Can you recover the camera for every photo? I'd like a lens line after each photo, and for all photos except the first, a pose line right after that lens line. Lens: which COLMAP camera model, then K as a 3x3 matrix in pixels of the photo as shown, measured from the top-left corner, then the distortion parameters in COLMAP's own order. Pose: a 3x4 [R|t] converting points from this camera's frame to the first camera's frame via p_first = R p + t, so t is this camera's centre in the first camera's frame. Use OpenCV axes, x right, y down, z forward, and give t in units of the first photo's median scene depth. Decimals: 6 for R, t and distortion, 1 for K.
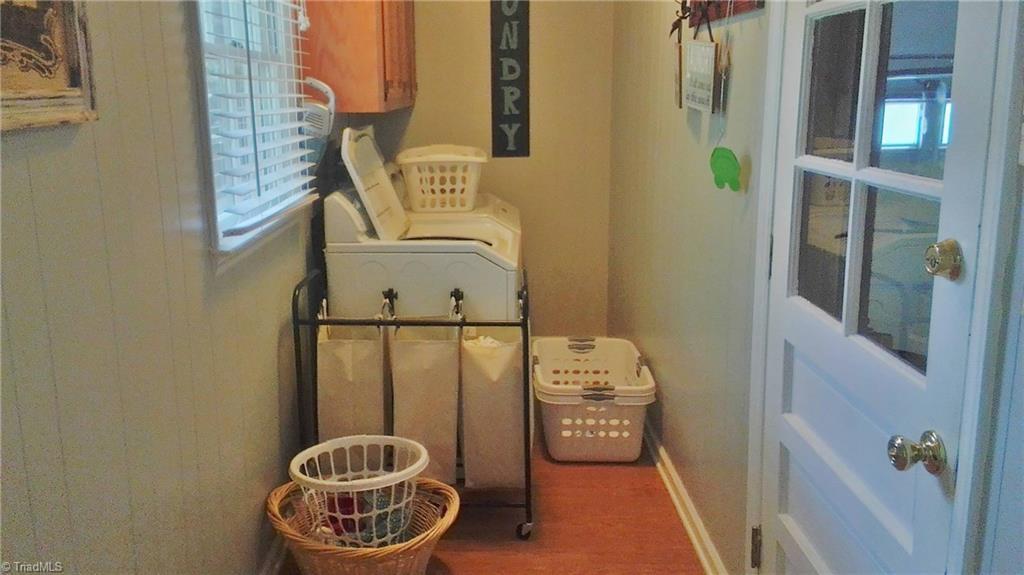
lens RADIAL K [[913.8, 0, 515.6], [0, 913.8, 285.8], [0, 0, 1]] dist [0.016169, 0.003578]
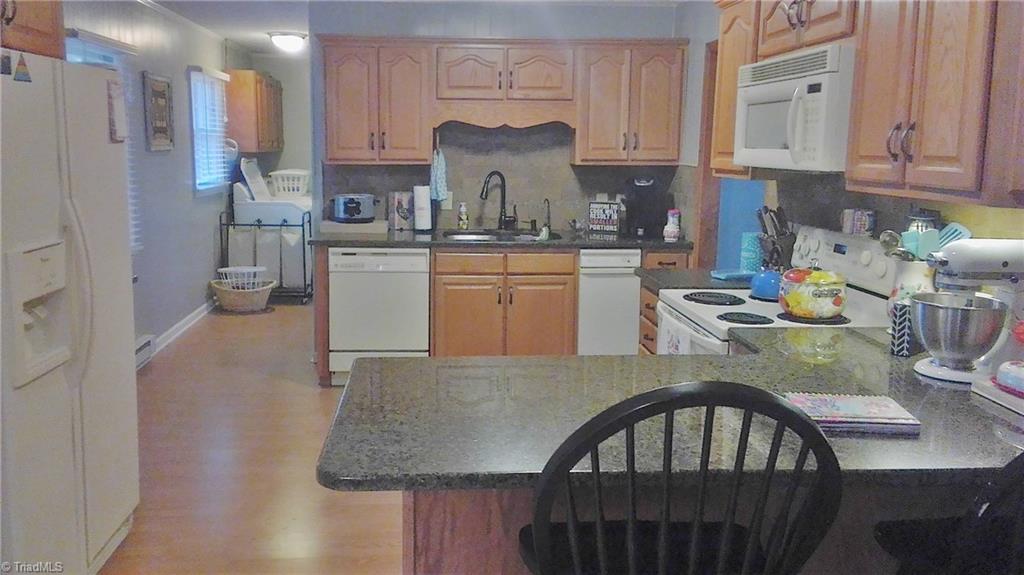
lens RADIAL K [[913.8, 0, 507.0], [0, 913.8, 289.2], [0, 0, 1]] dist [0.016169, 0.003578]
pose [[0.998756, 0.002642, 0.049786, 0.458269], [0.000177, 0.998401, -0.056528, 0.364683], [-0.049855, 0.056467, 0.997159, -1.695006]]
